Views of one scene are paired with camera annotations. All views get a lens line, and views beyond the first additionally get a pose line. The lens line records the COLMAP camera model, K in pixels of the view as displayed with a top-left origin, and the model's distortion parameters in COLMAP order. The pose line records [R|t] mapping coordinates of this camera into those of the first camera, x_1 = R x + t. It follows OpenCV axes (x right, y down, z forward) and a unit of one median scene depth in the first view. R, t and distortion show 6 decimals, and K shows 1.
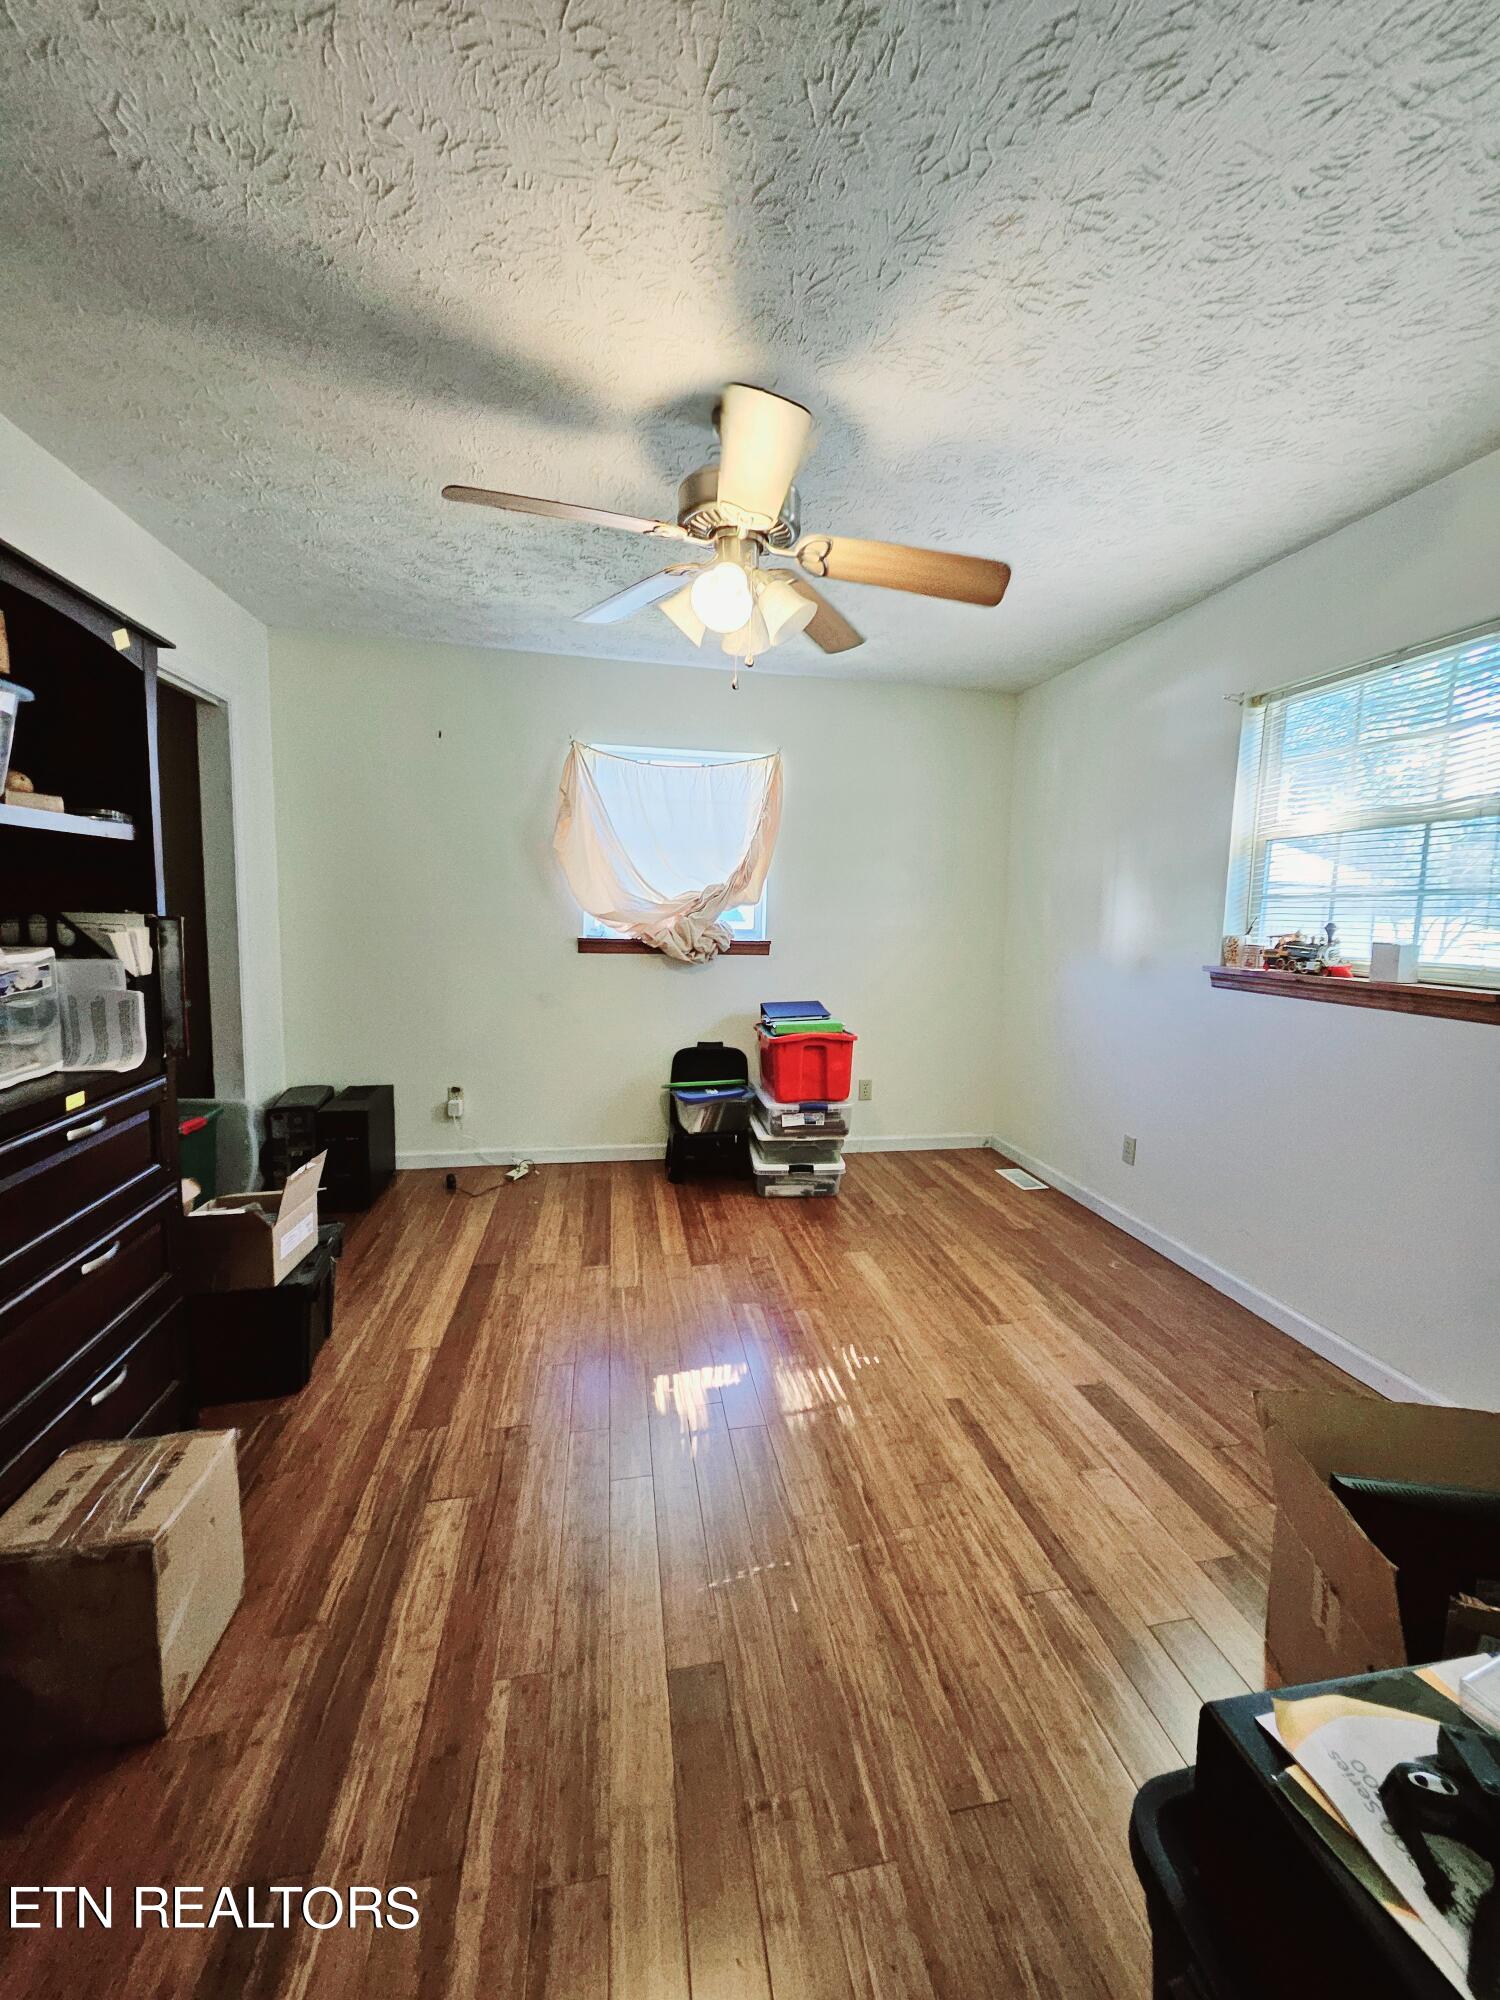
lens RADIAL K [[779.8, 0, 759.6], [0, 779.8, 1009.2], [0, 0, 1]] dist [0.002302, -0.004161]
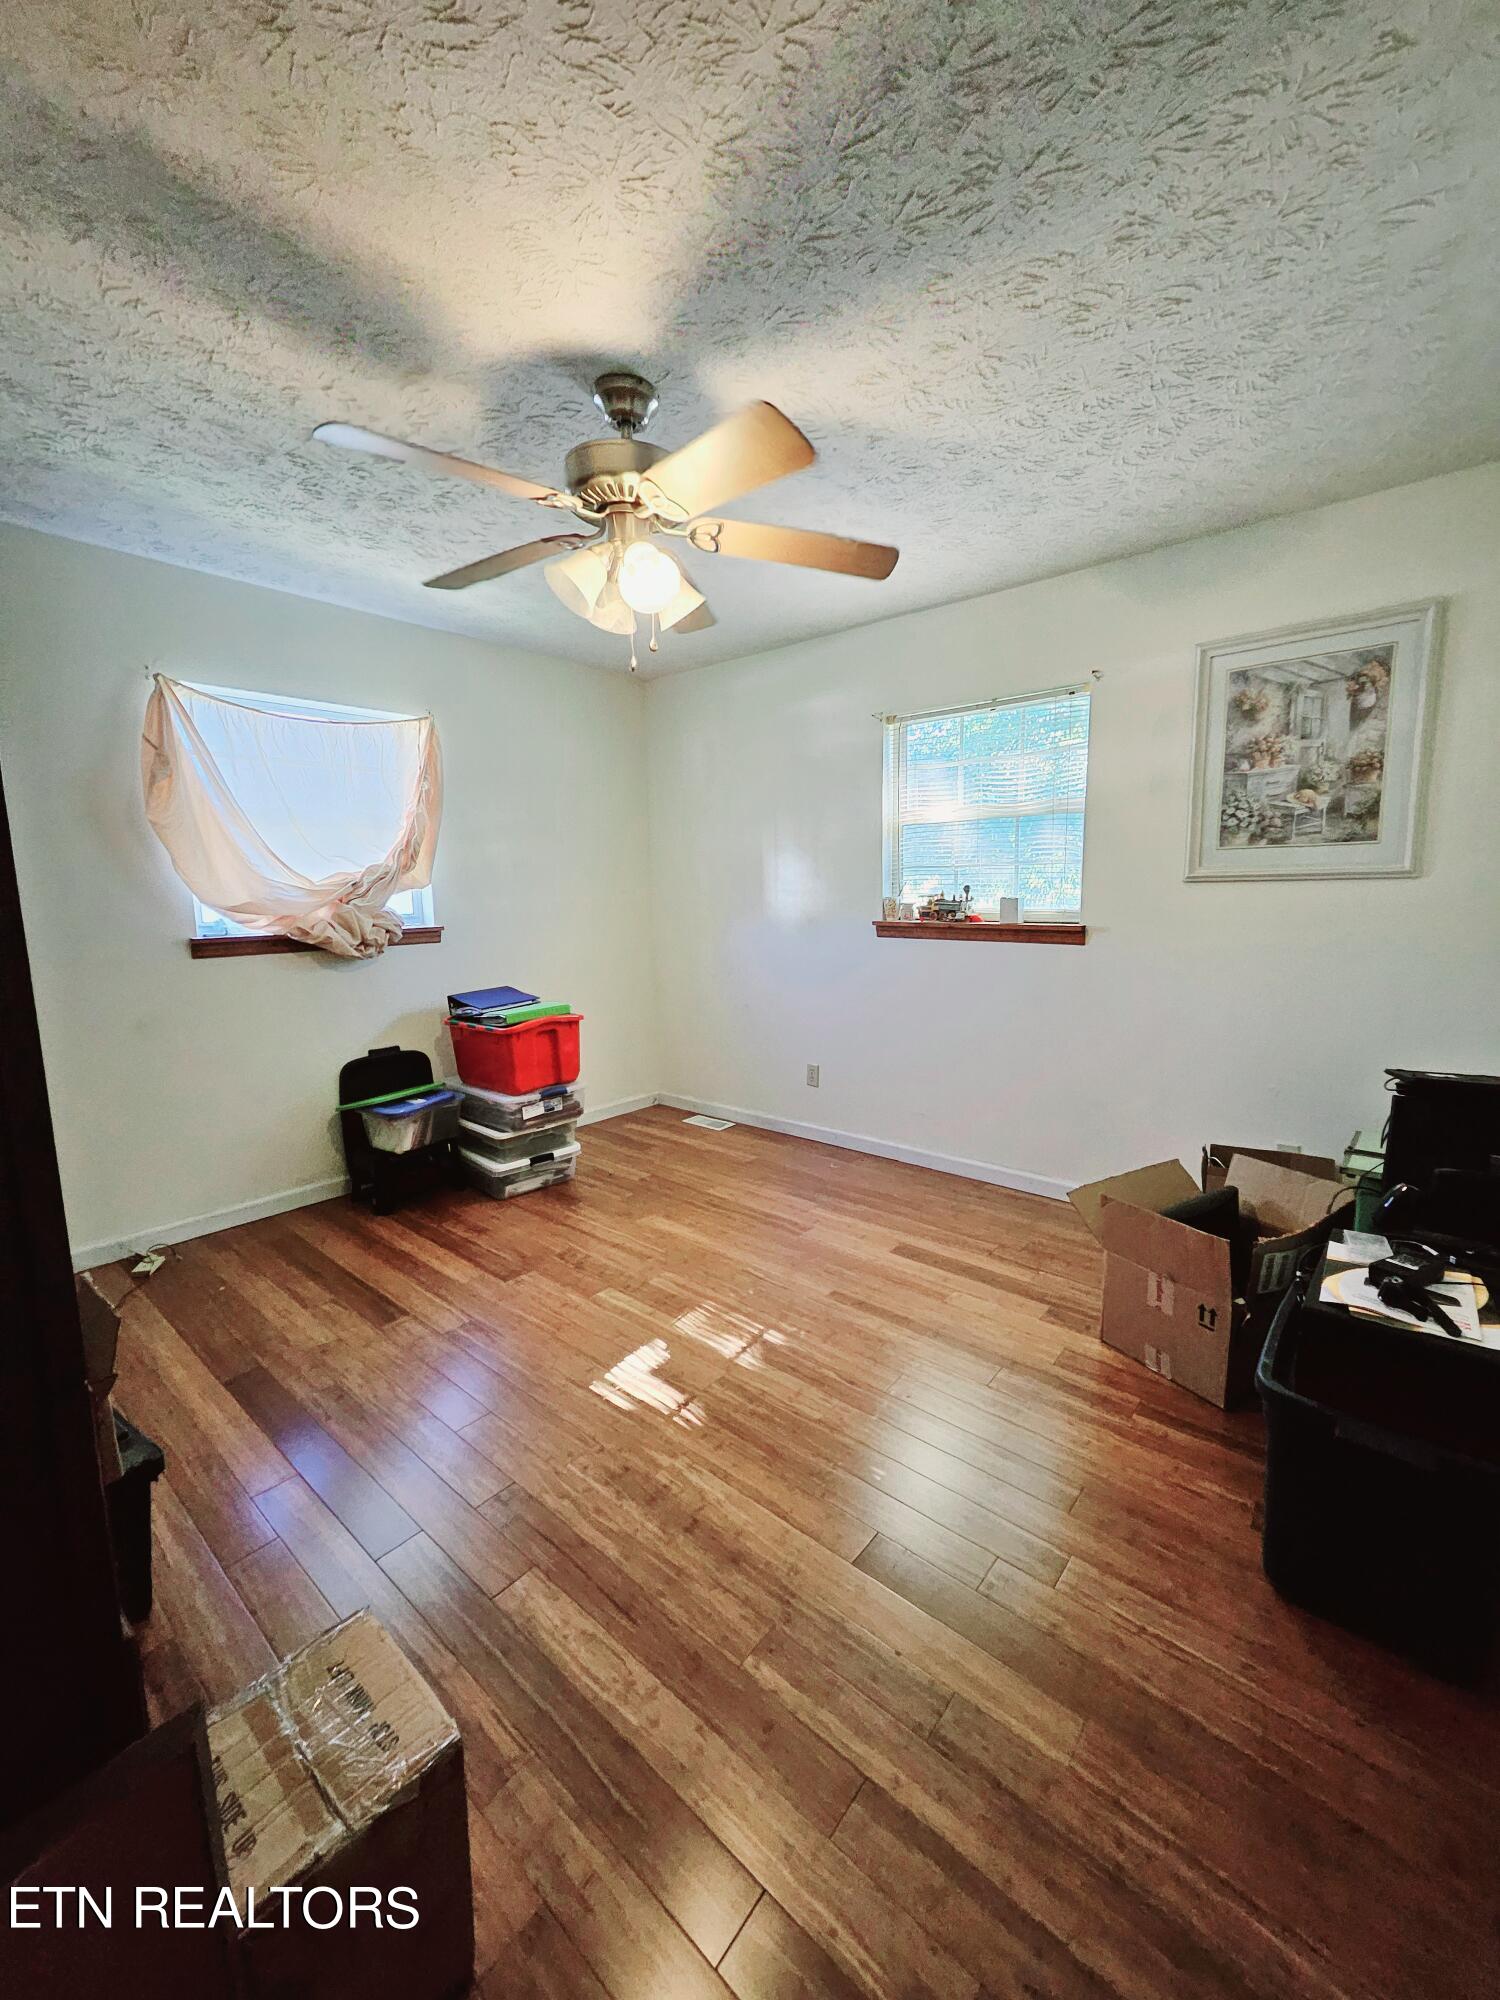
lens RADIAL K [[779.8, 0, 779.4], [0, 779.8, 1010.7], [0, 0, 1]] dist [0.002302, -0.004161]
pose [[0.777633, -0.134846, 0.614087, -0.301289], [0.110763, 0.990835, 0.077313, -0.020967], [-0.618885, 0.007897, 0.785442, 0.060430]]
